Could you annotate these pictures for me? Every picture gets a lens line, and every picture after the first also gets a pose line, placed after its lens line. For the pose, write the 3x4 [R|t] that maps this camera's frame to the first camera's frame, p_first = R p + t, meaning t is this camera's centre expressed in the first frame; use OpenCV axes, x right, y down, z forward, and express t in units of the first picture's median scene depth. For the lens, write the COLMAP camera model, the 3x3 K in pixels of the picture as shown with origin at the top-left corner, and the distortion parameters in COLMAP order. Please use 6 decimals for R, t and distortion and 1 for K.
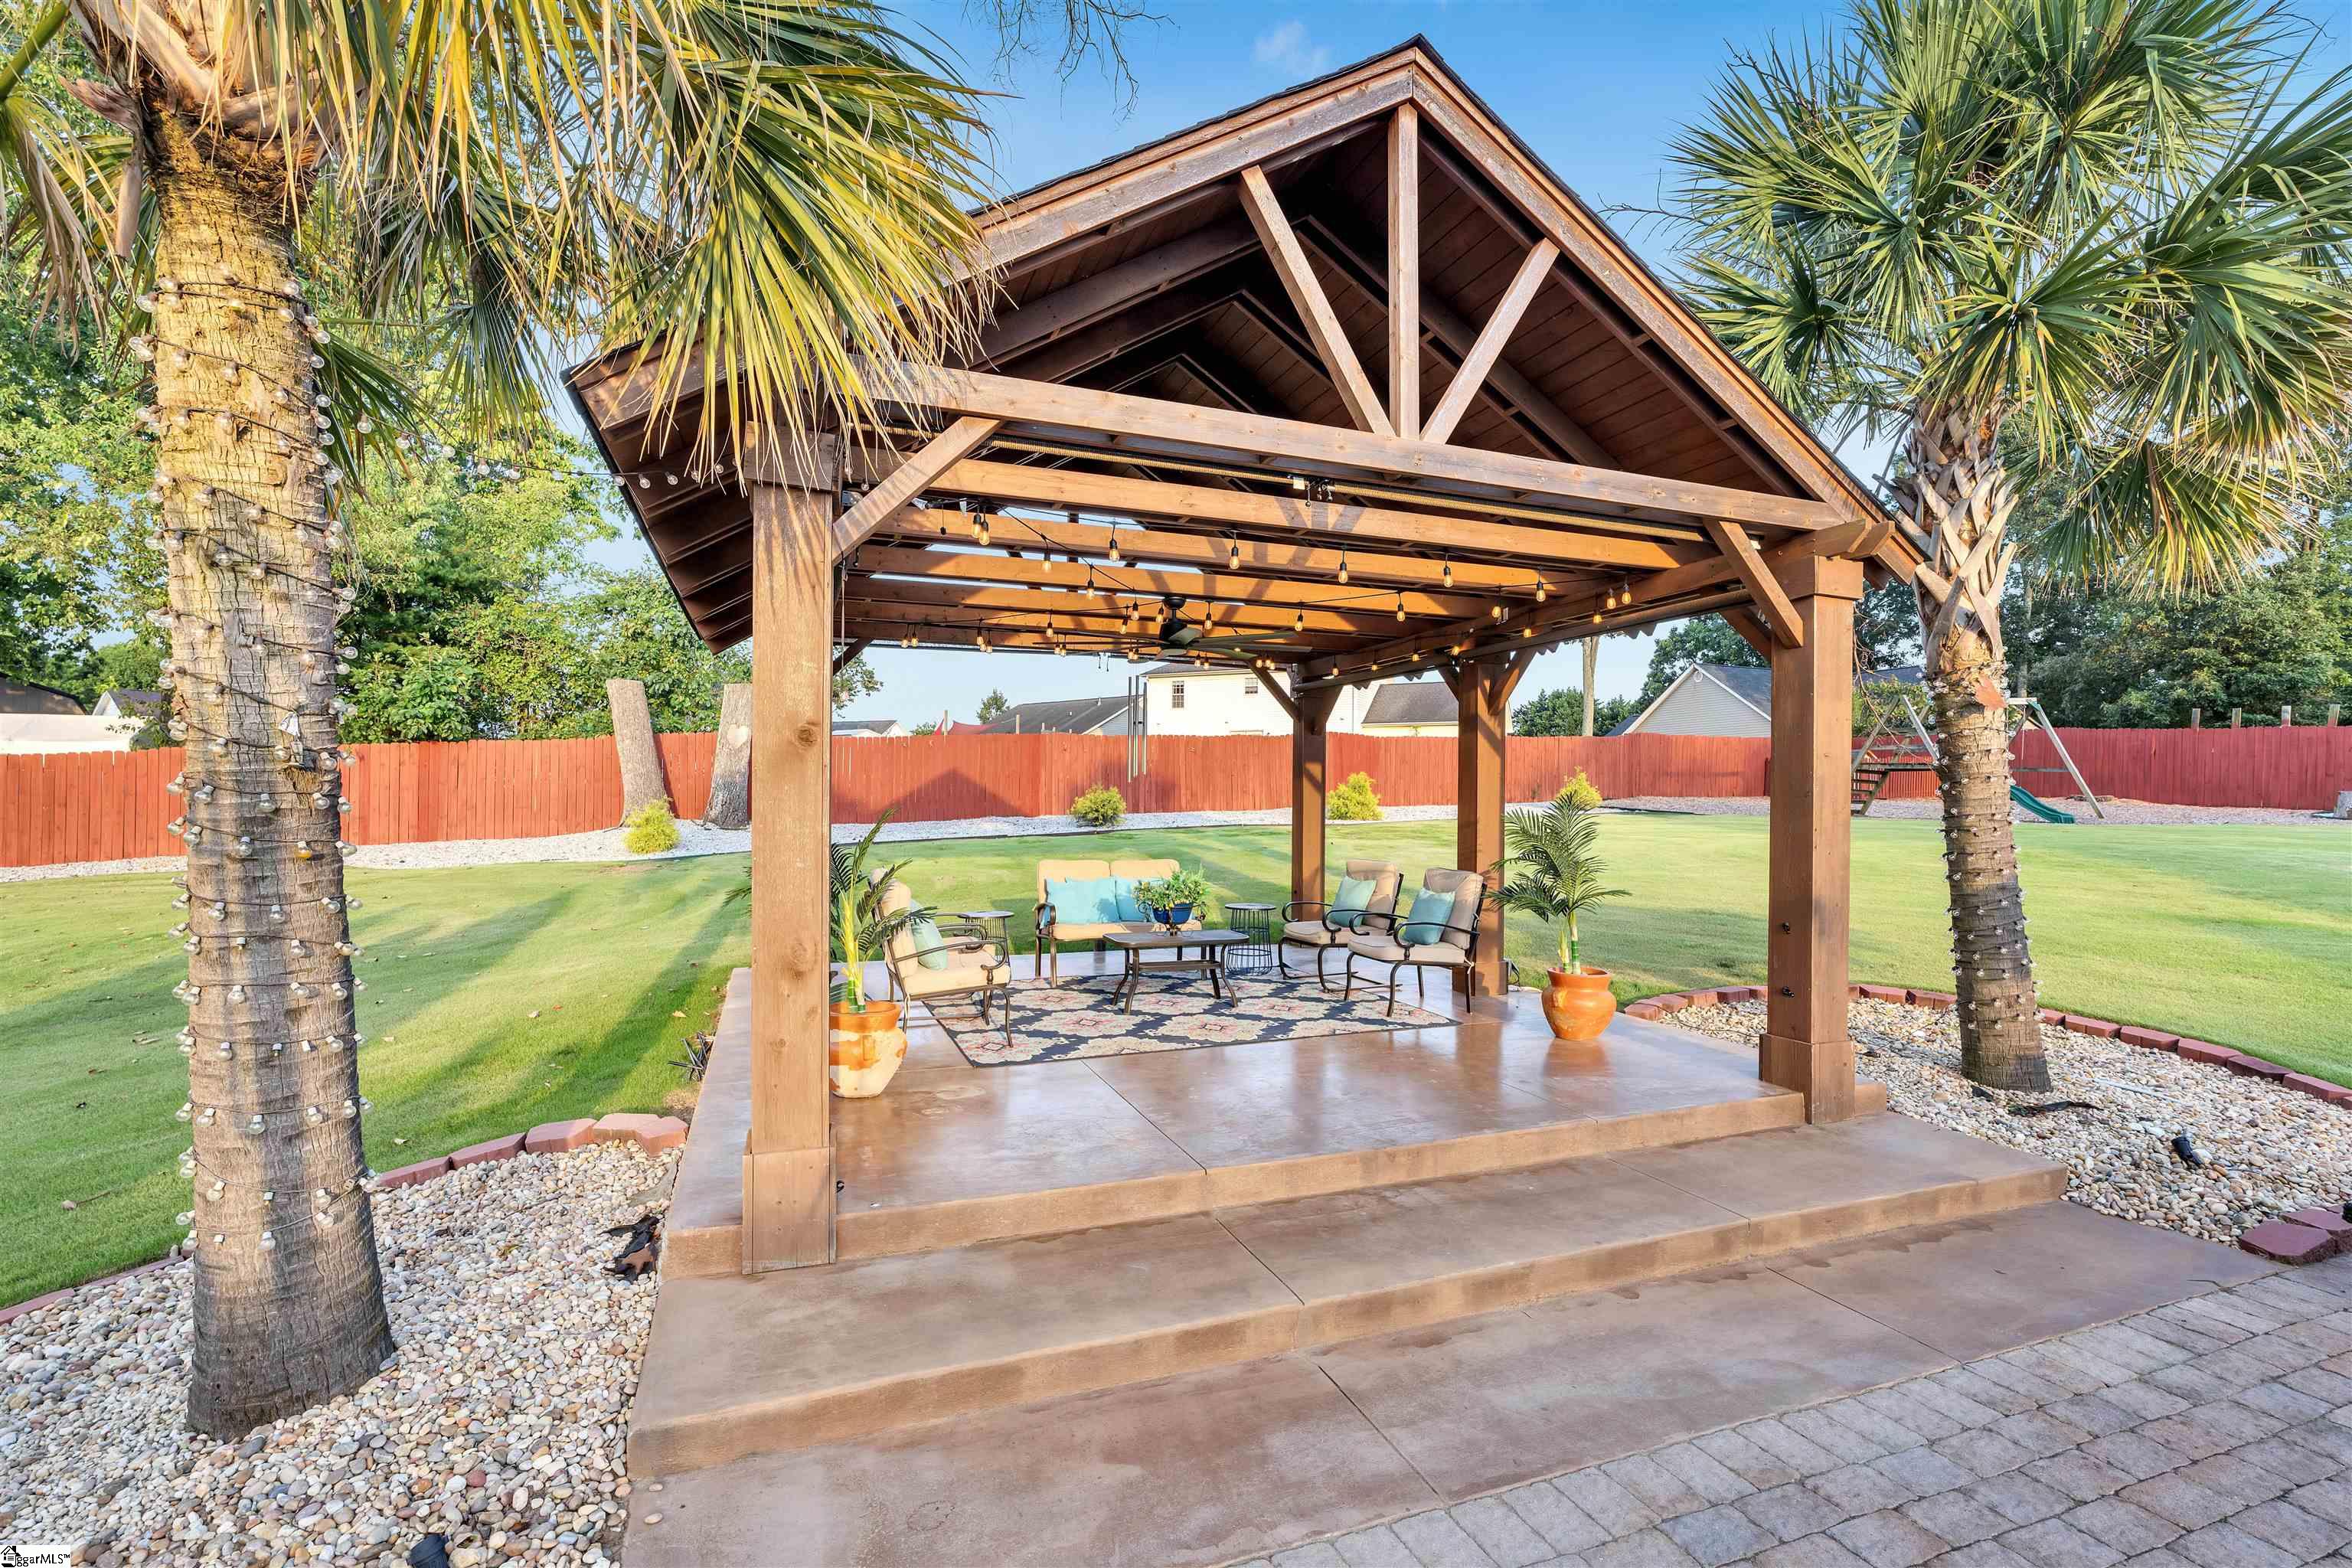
lens RADIAL K [[1043.4, 0, 1186.4], [0, 1043.4, 812.1], [0, 0, 1]] dist [-0.000770, -0.000450]
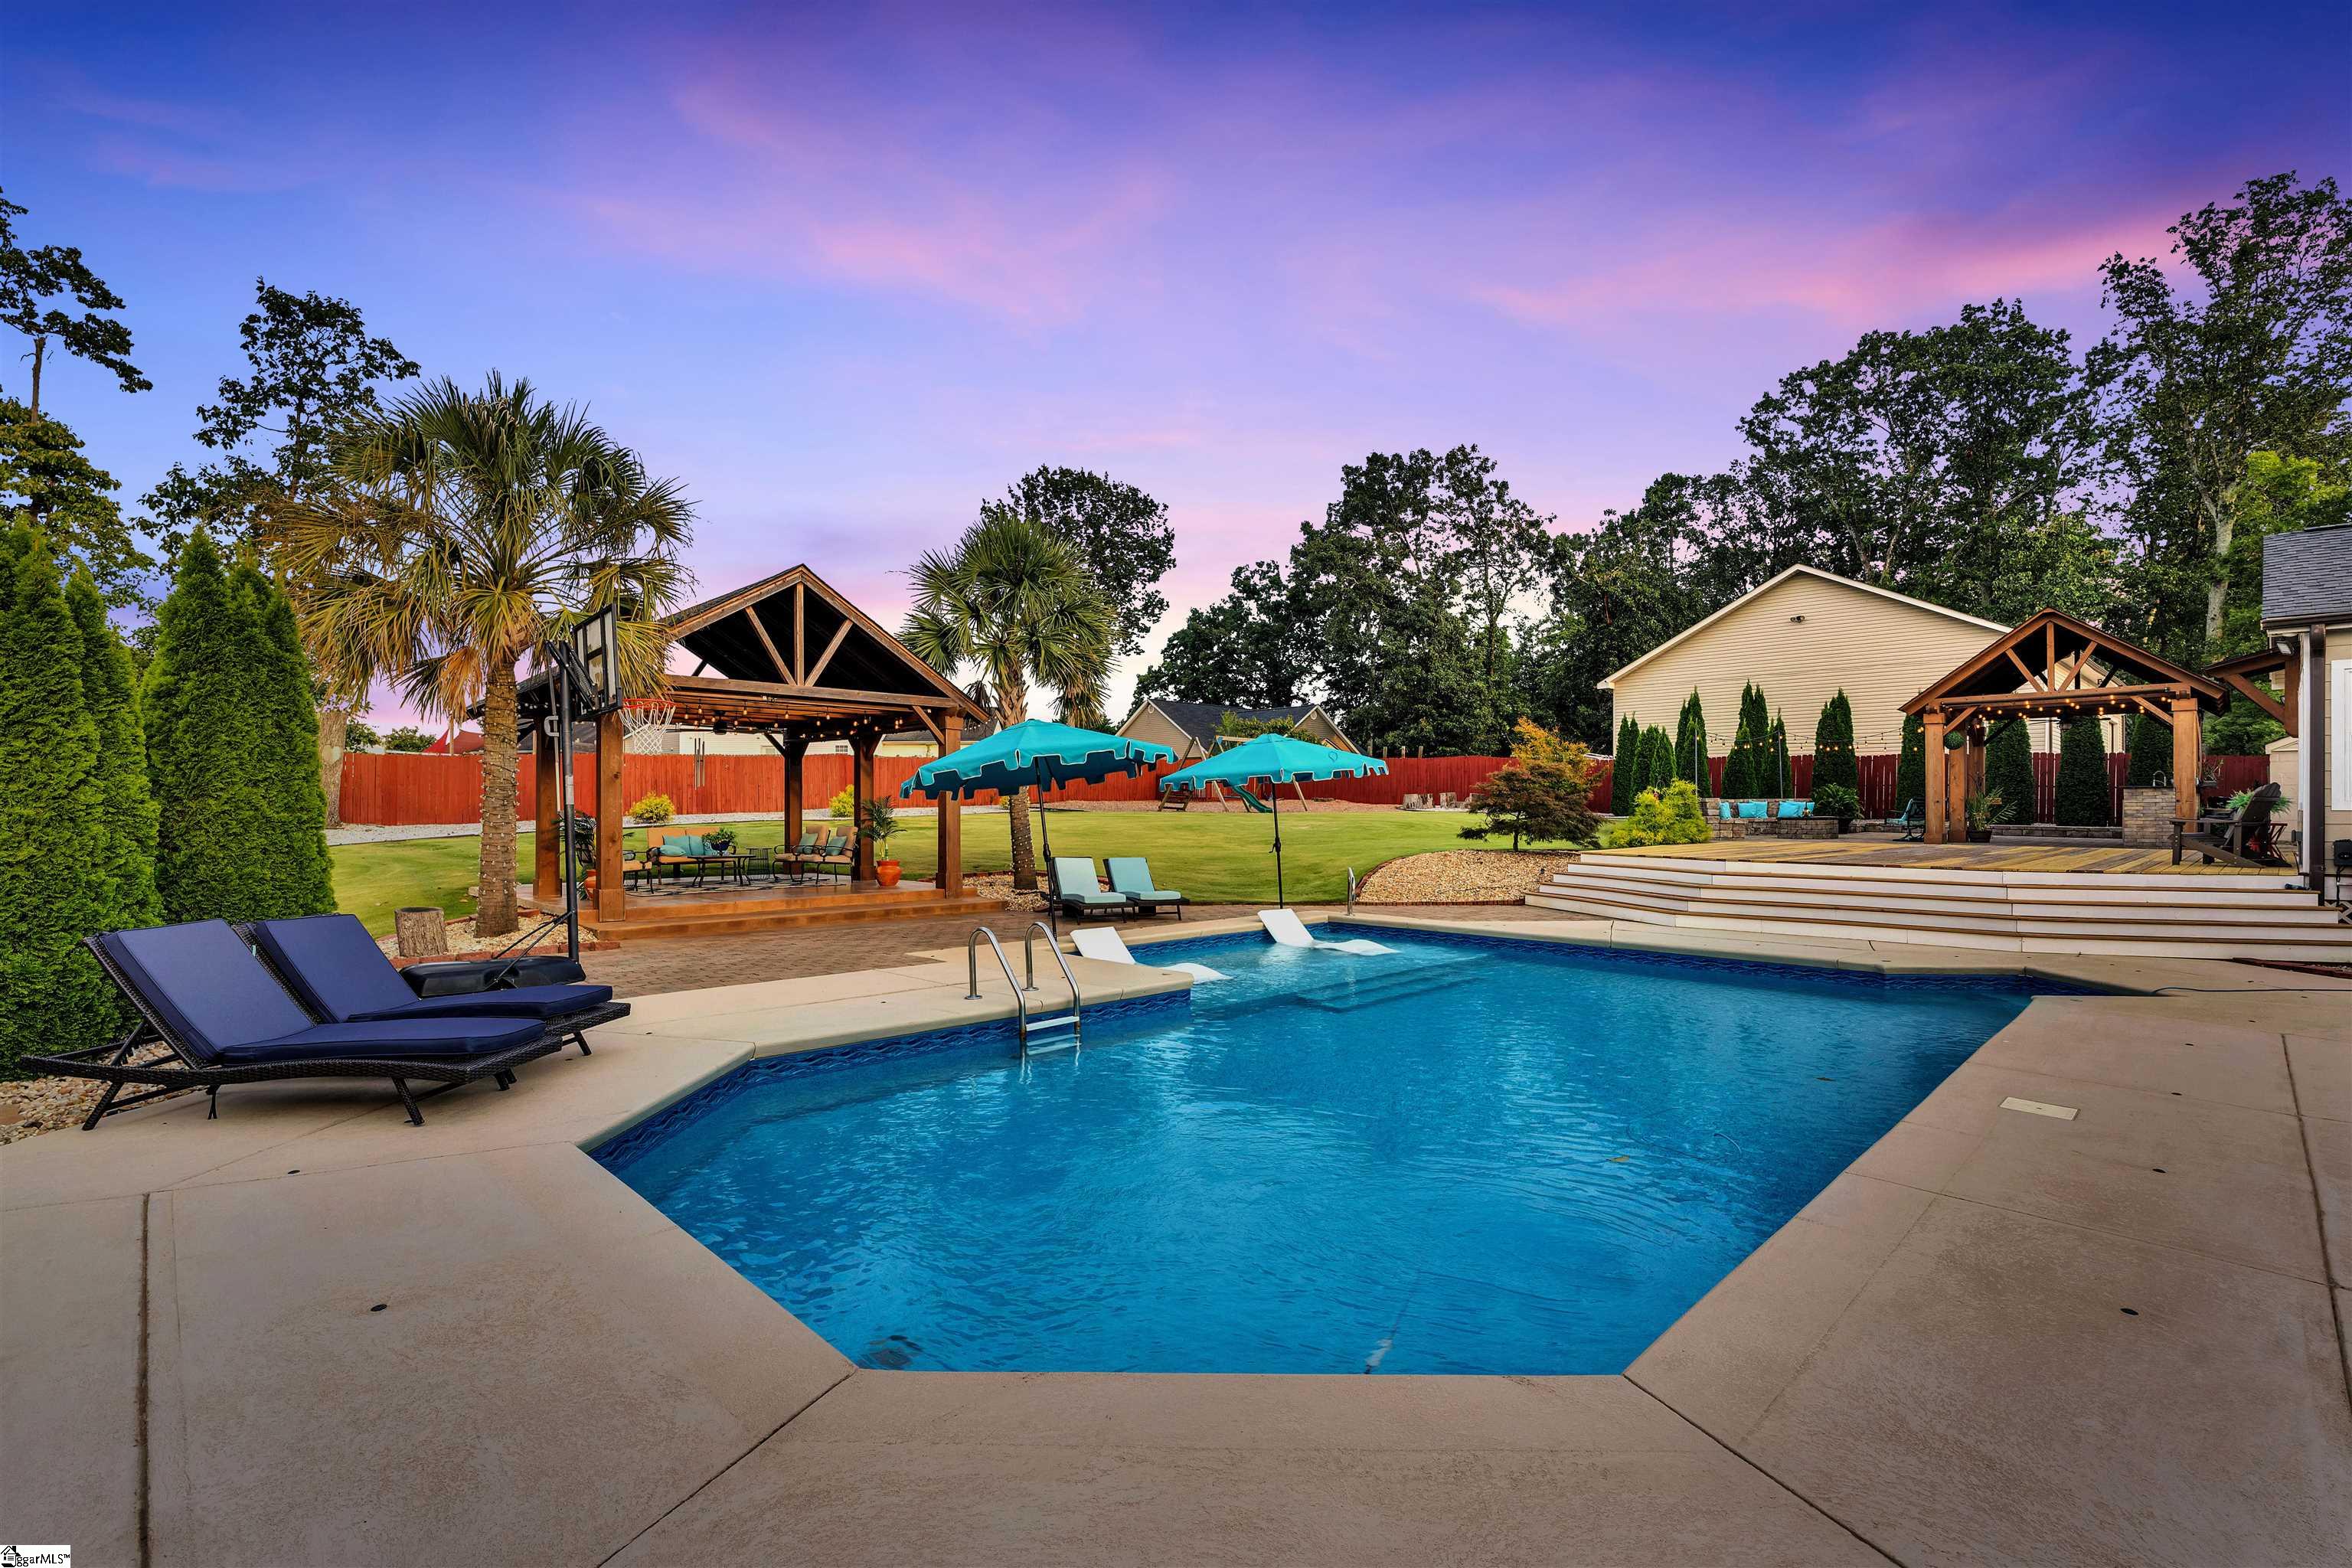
lens RADIAL K [[1043.4, 0, 1186.4], [0, 1043.4, 812.1], [0, 0, 1]] dist [-0.000770, -0.000450]
pose [[0.912788, -0.007774, 0.408359, -0.015114], [0.011951, 0.999899, -0.007677, 0.052700], [-0.408258, 0.011887, 0.912789, -1.544729]]
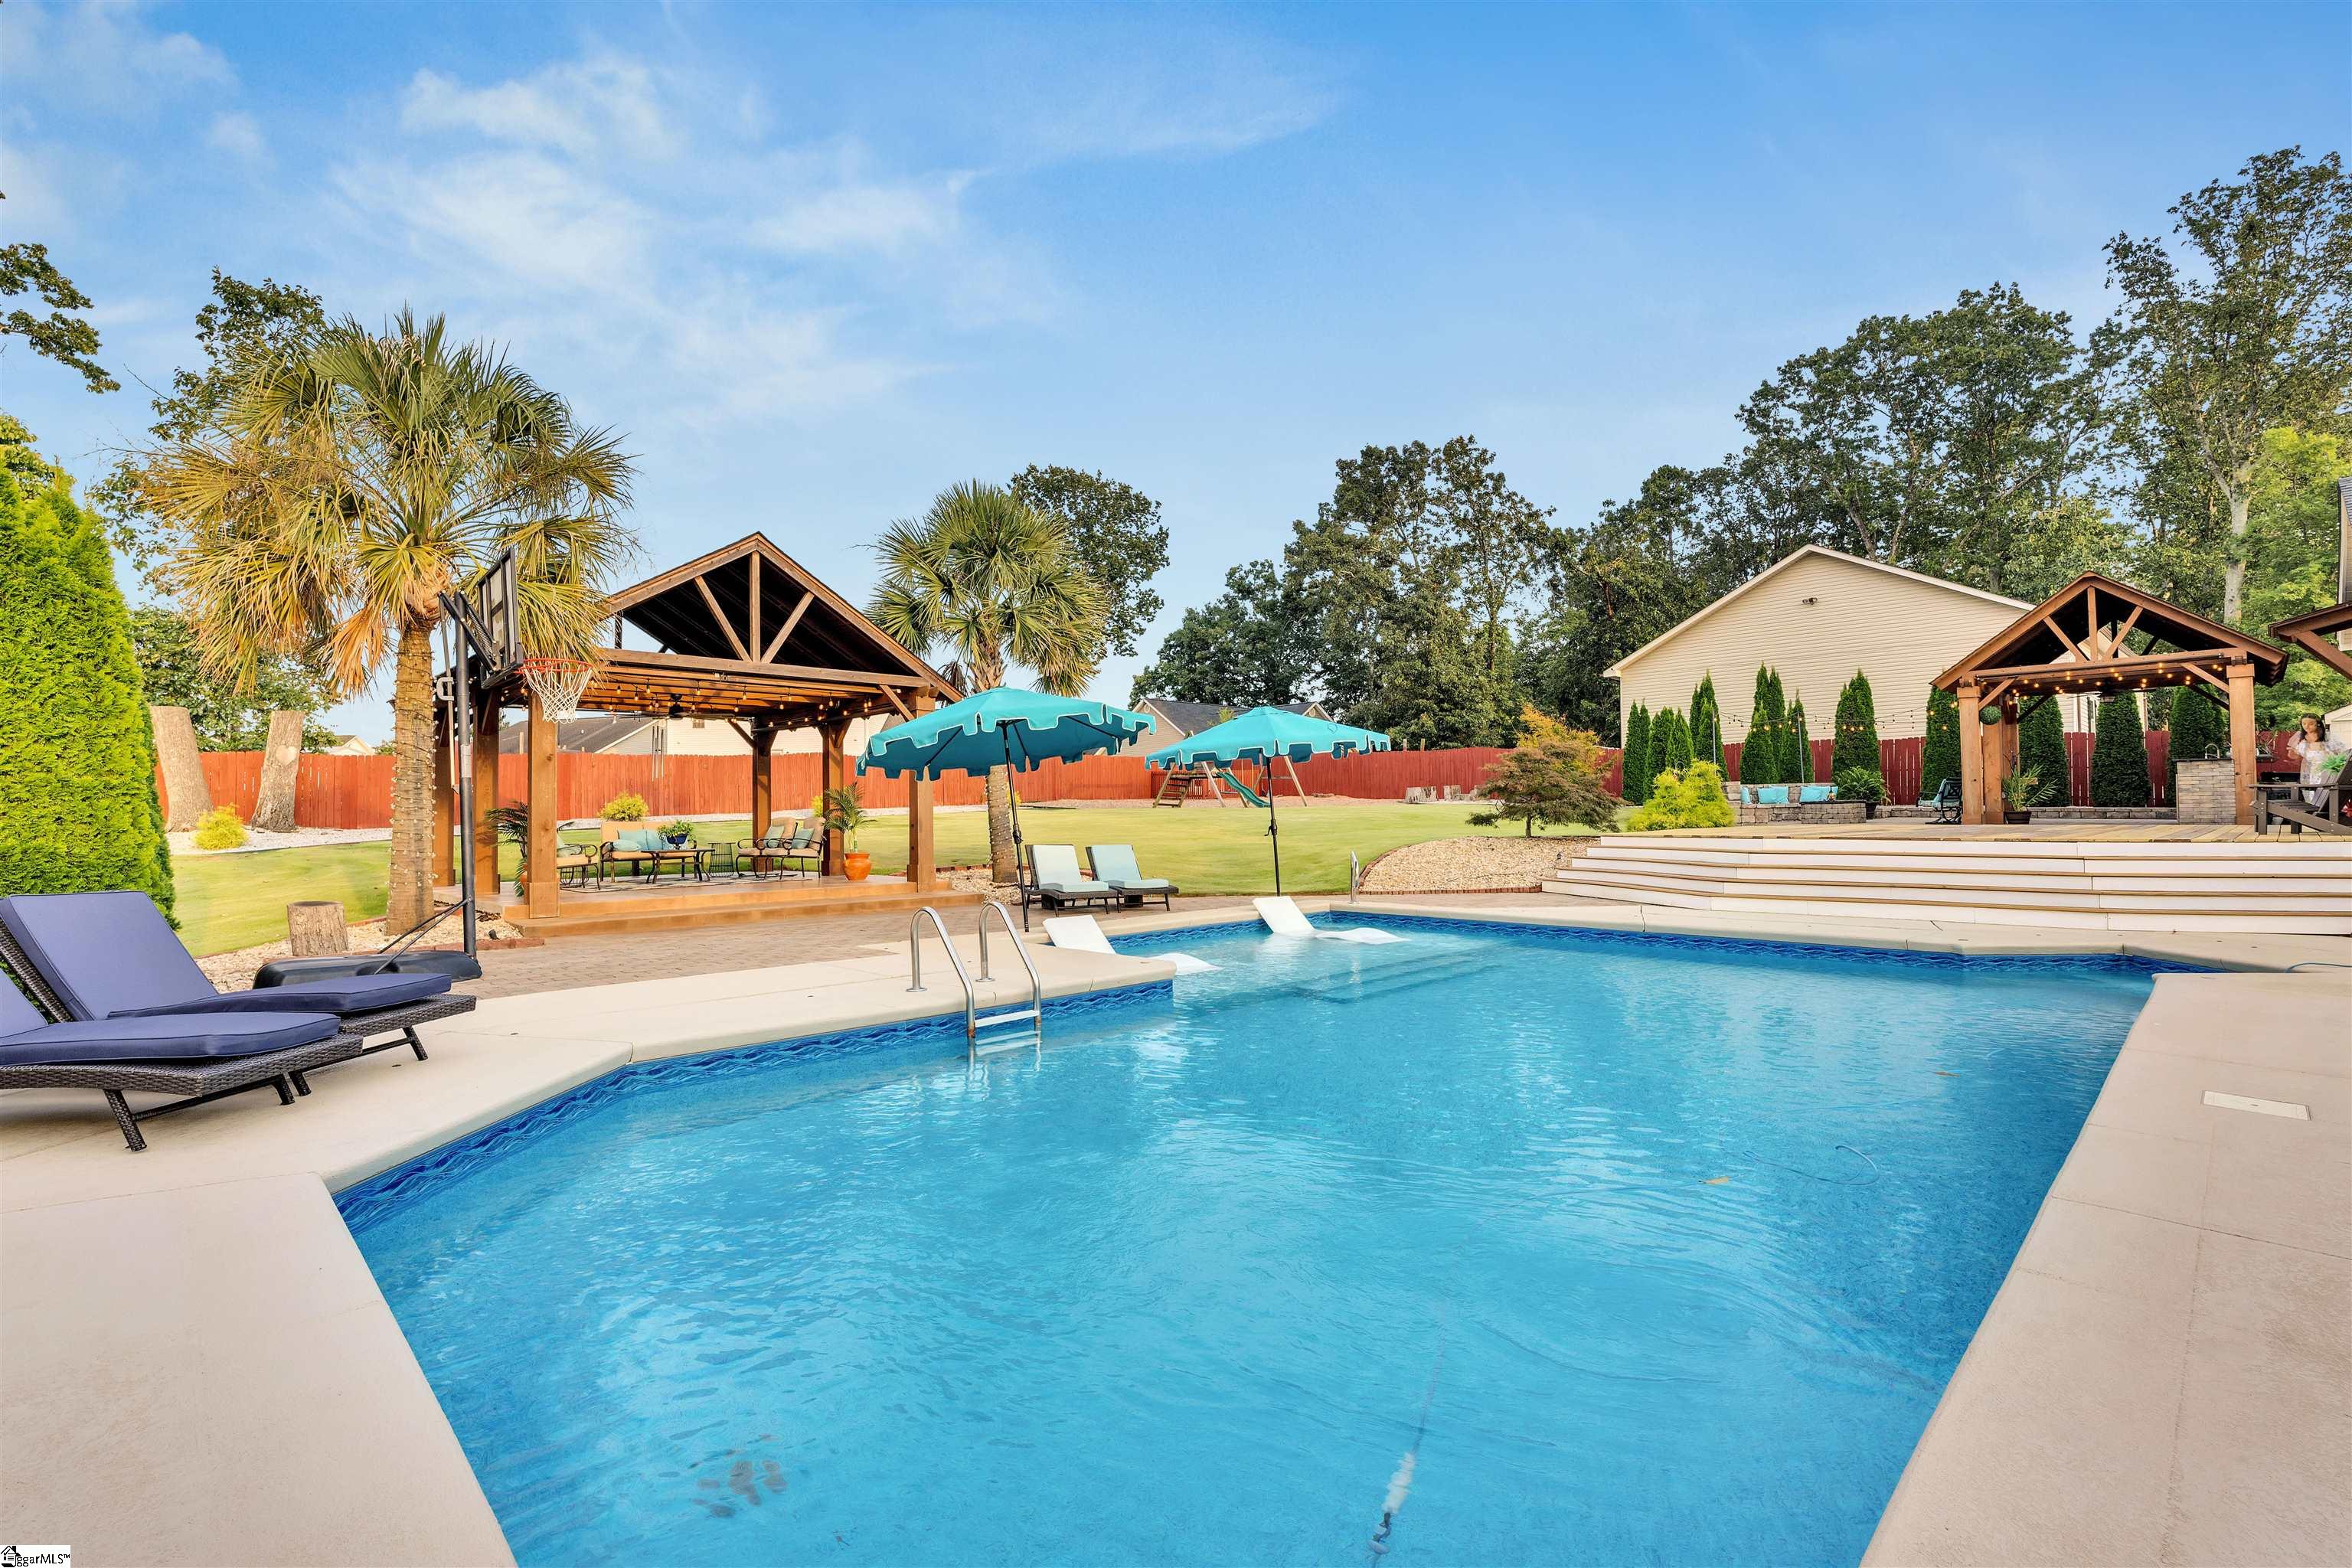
lens RADIAL K [[1050.4, 0, 1176.0], [0, 1050.4, 784.0], [0, 0, 1]] dist [0.000433, -0.000219]
pose [[0.916460, -0.008362, 0.400039, 0.064189], [0.025883, 0.998927, -0.038414, 0.093940], [-0.399288, 0.045559, 0.915693, -1.418829]]
